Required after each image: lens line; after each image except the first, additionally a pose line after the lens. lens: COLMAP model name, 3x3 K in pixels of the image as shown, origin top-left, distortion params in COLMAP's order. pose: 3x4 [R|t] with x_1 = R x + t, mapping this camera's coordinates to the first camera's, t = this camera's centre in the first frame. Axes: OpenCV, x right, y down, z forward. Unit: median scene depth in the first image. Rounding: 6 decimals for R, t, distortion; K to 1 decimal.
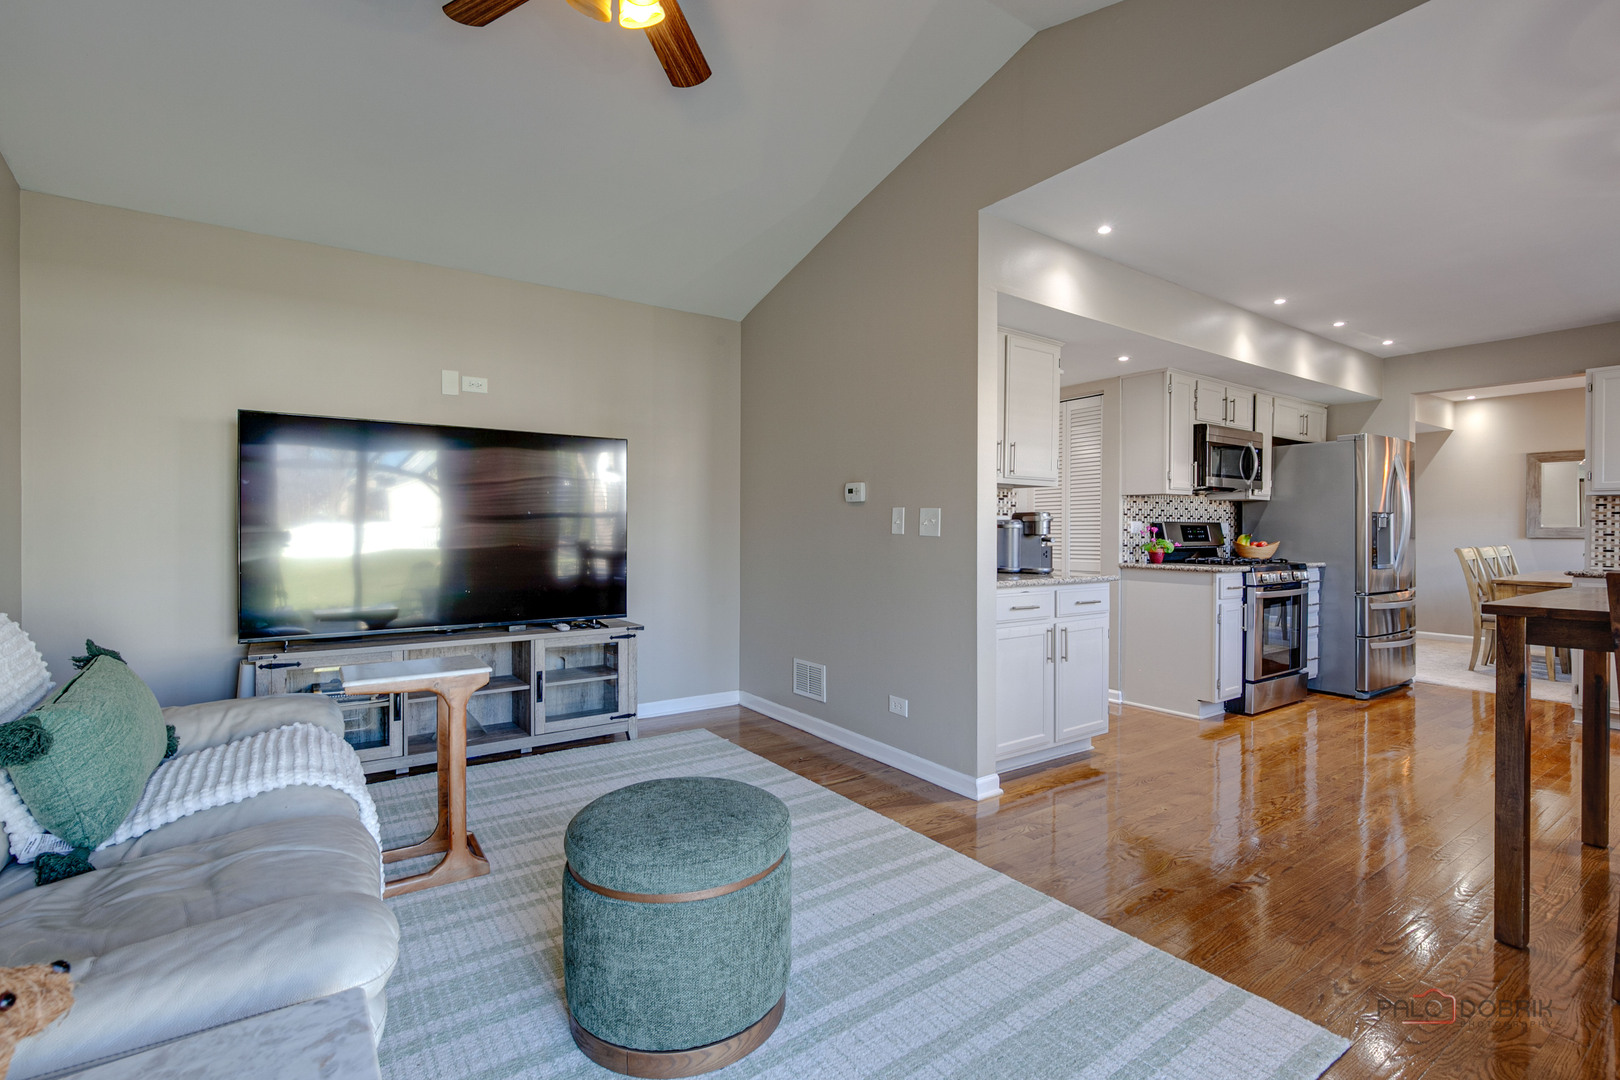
lens RADIAL K [[735.8, 0, 805.4], [0, 735.8, 538.7], [0, 0, 1]] dist [-0.011912, 0.001460]
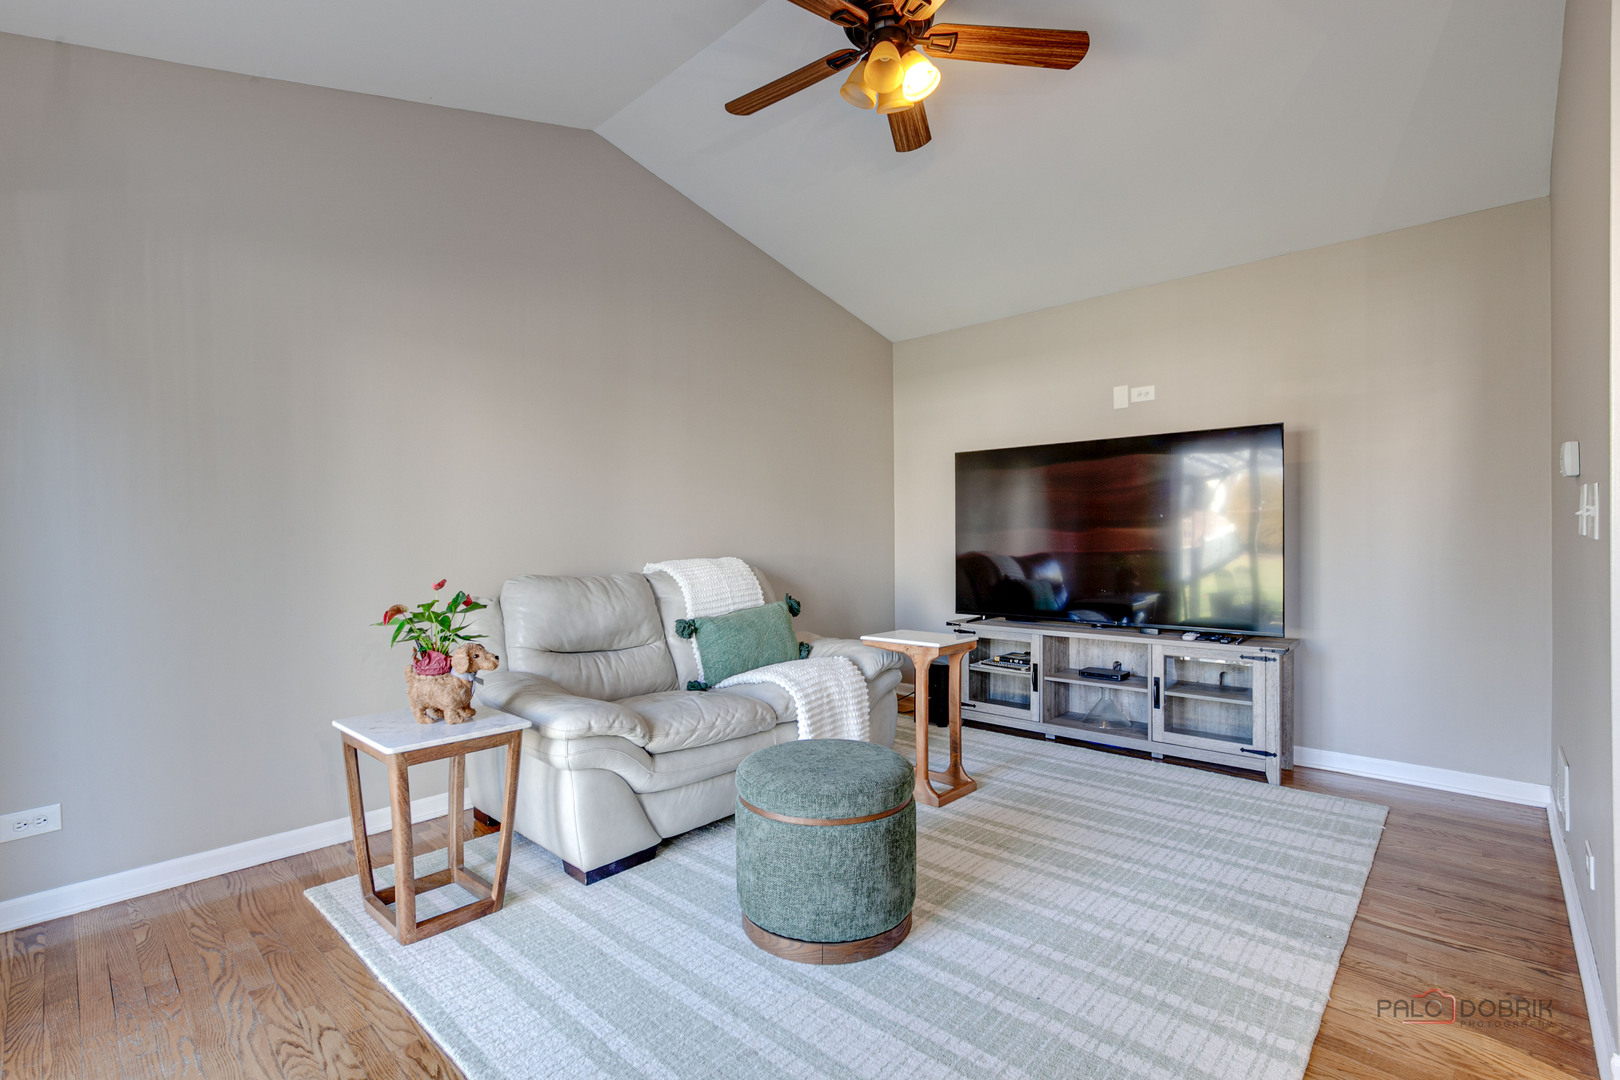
lens RADIAL K [[735.8, 0, 812.7], [0, 735.8, 539.5], [0, 0, 1]] dist [-0.011912, 0.001460]
pose [[0.215031, -0.002364, -0.976604, 0.559671], [-0.002066, 0.999994, -0.002875, 0.000964], [0.976605, 0.002636, 0.215025, 0.383854]]
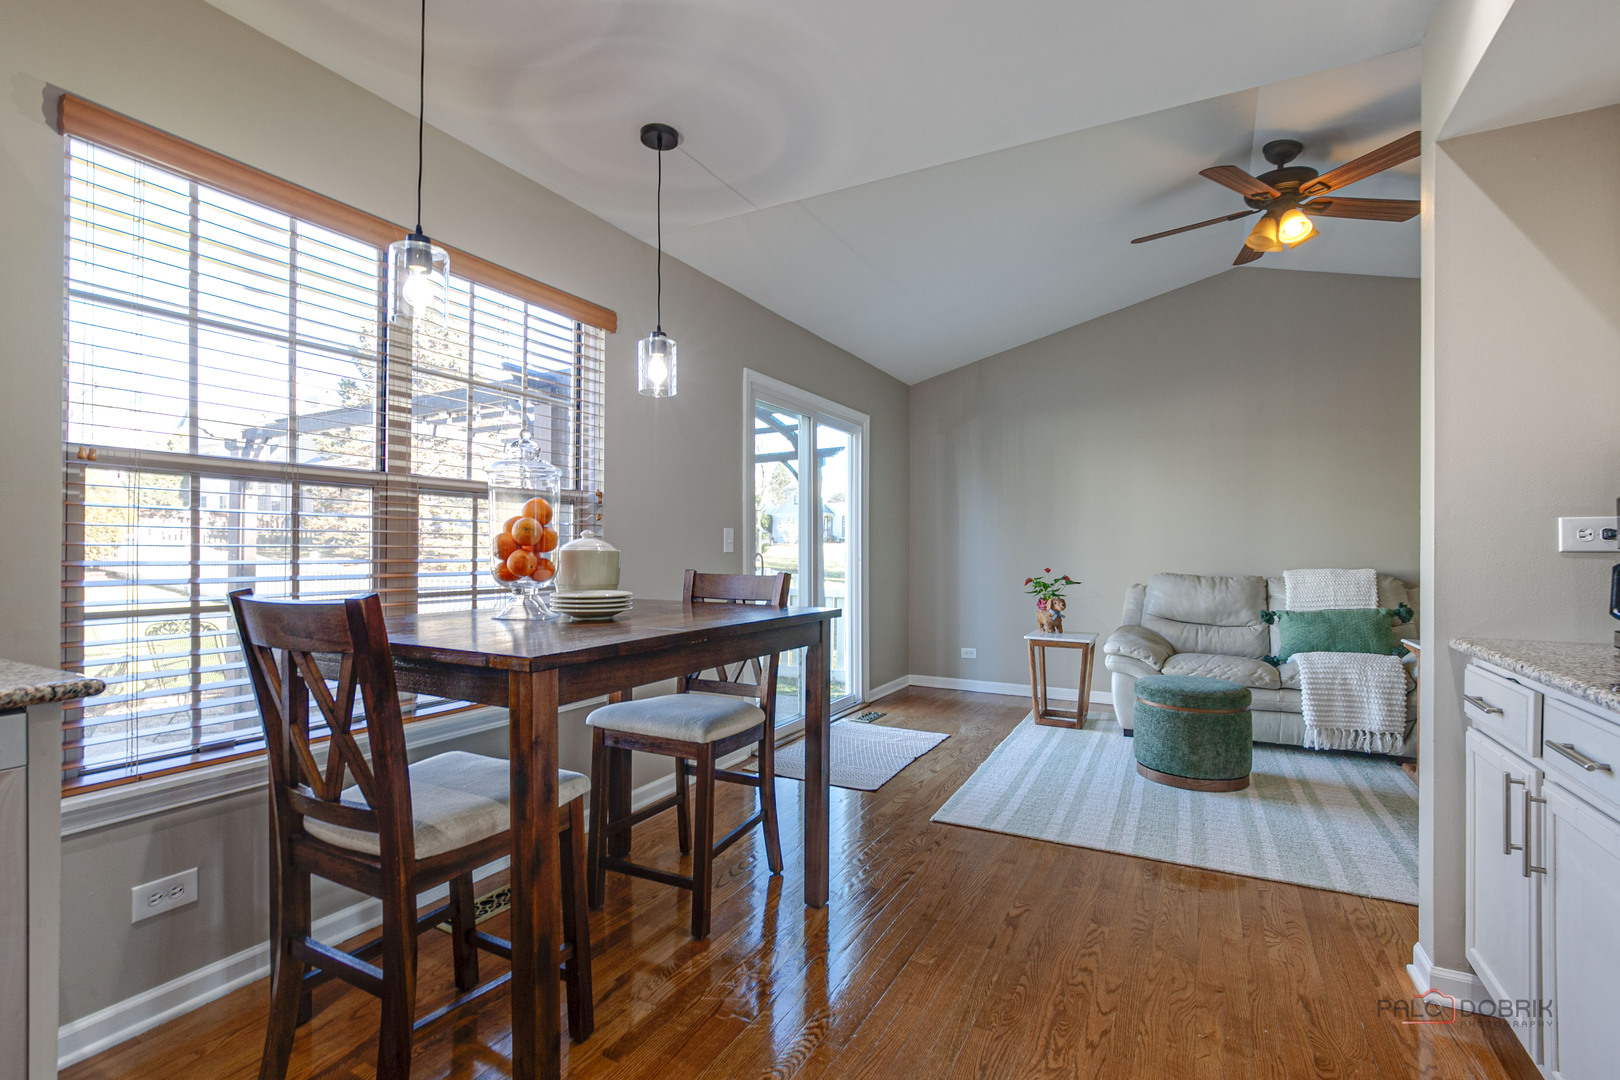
lens RADIAL K [[735.8, 0, 811.9], [0, 735.8, 543.0], [0, 0, 1]] dist [-0.011912, 0.001460]
pose [[-0.885541, -0.011903, -0.464408, 0.953044], [-0.012431, 0.999921, -0.001923, -0.006353], [0.464395, 0.004070, -0.885619, 1.265224]]
